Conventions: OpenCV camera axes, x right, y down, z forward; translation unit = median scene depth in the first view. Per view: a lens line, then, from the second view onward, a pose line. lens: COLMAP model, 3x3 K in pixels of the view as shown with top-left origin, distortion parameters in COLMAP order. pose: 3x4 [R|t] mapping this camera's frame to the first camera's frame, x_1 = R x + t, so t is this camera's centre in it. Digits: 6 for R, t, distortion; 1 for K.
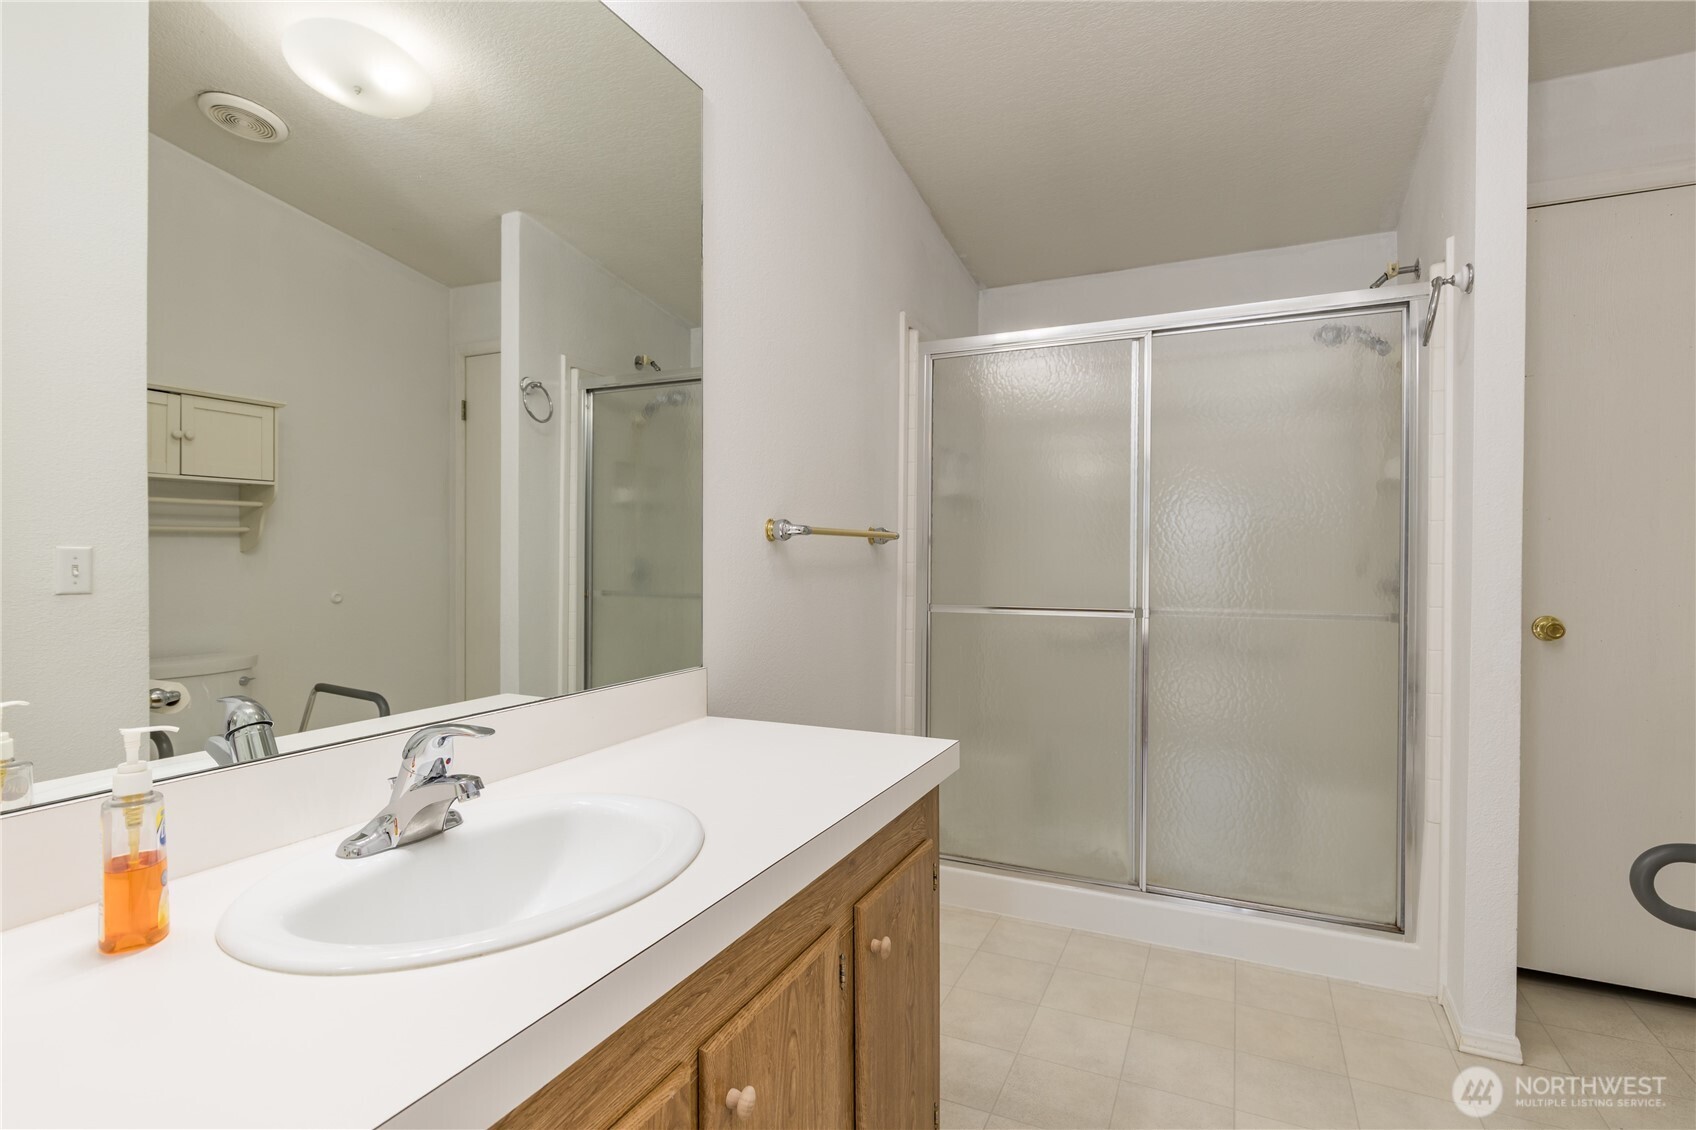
lens RADIAL K [[842.5, 0, 840.6], [0, 842.5, 561.6], [0, 0, 1]] dist [0.003732, 0.000622]
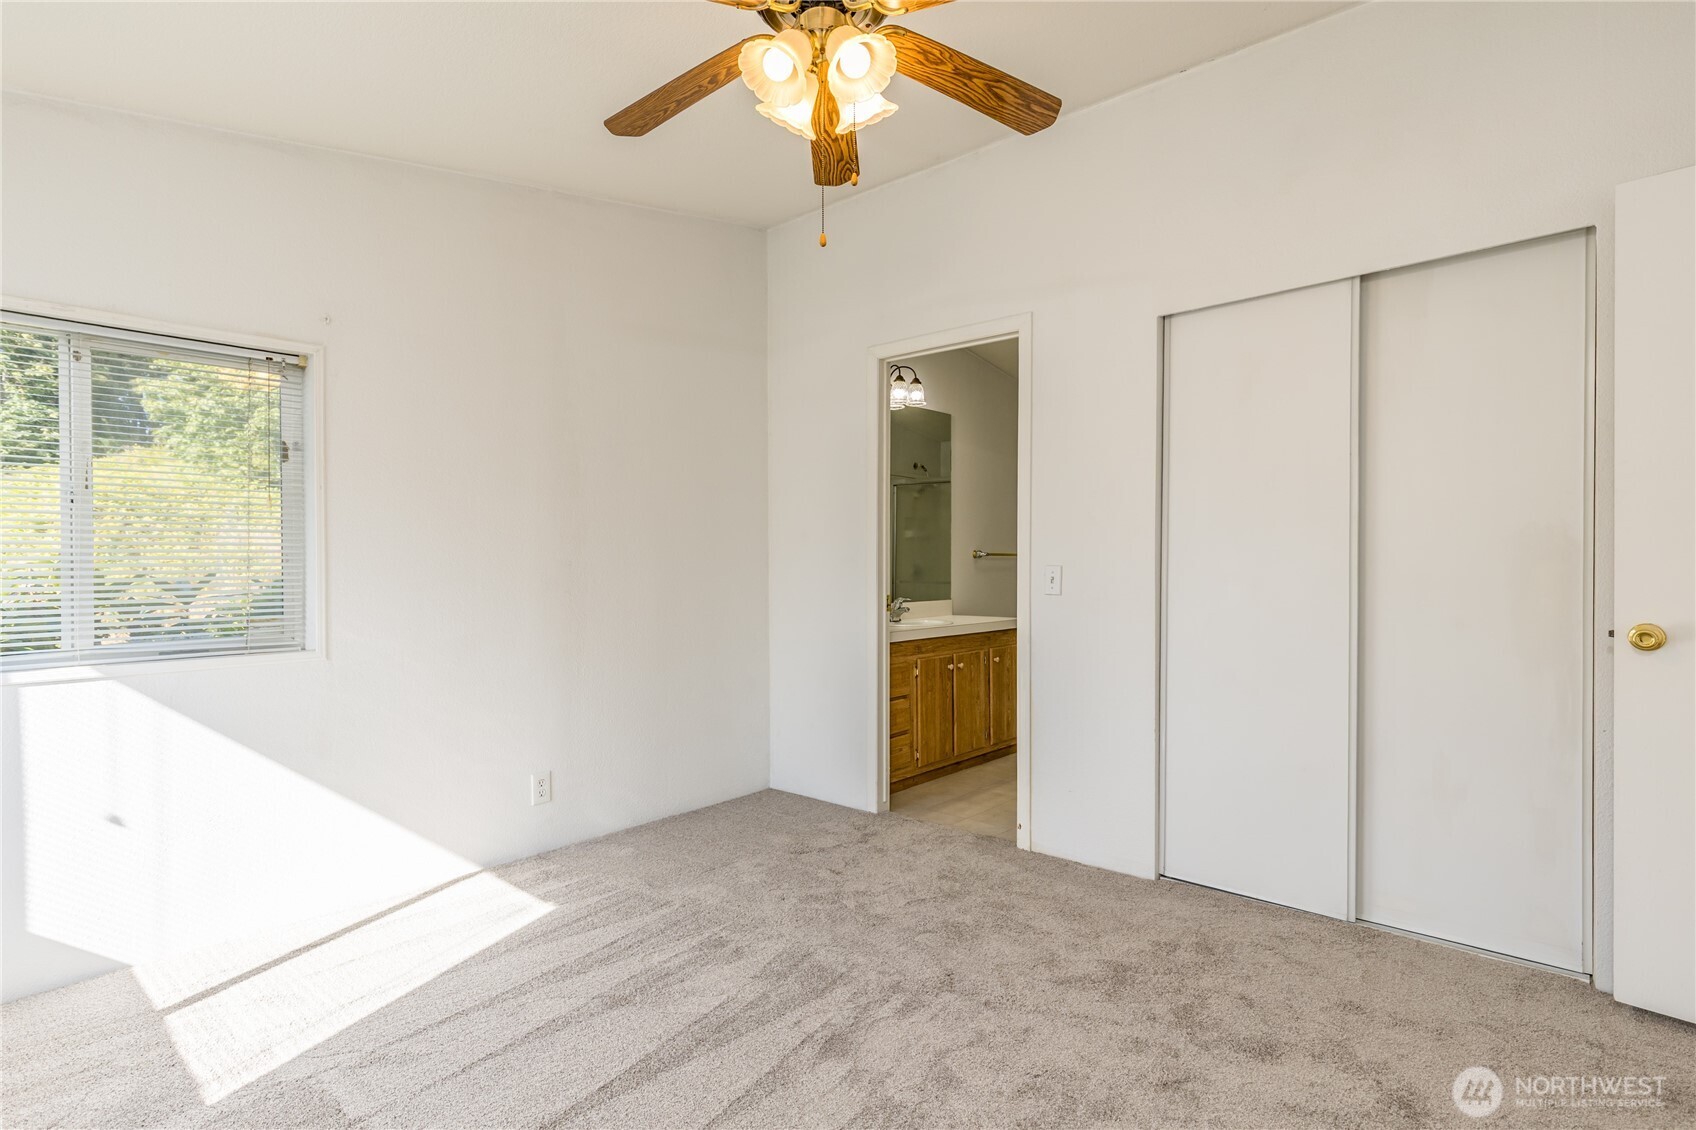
lens RADIAL K [[842.5, 0, 840.6], [0, 842.5, 561.6], [0, 0, 1]] dist [0.003732, 0.000622]
pose [[0.961239, -0.000200, -0.275716, 0.152866], [-0.002162, 0.999963, -0.008266, 0.006167], [0.275707, 0.008542, 0.961204, -1.059190]]
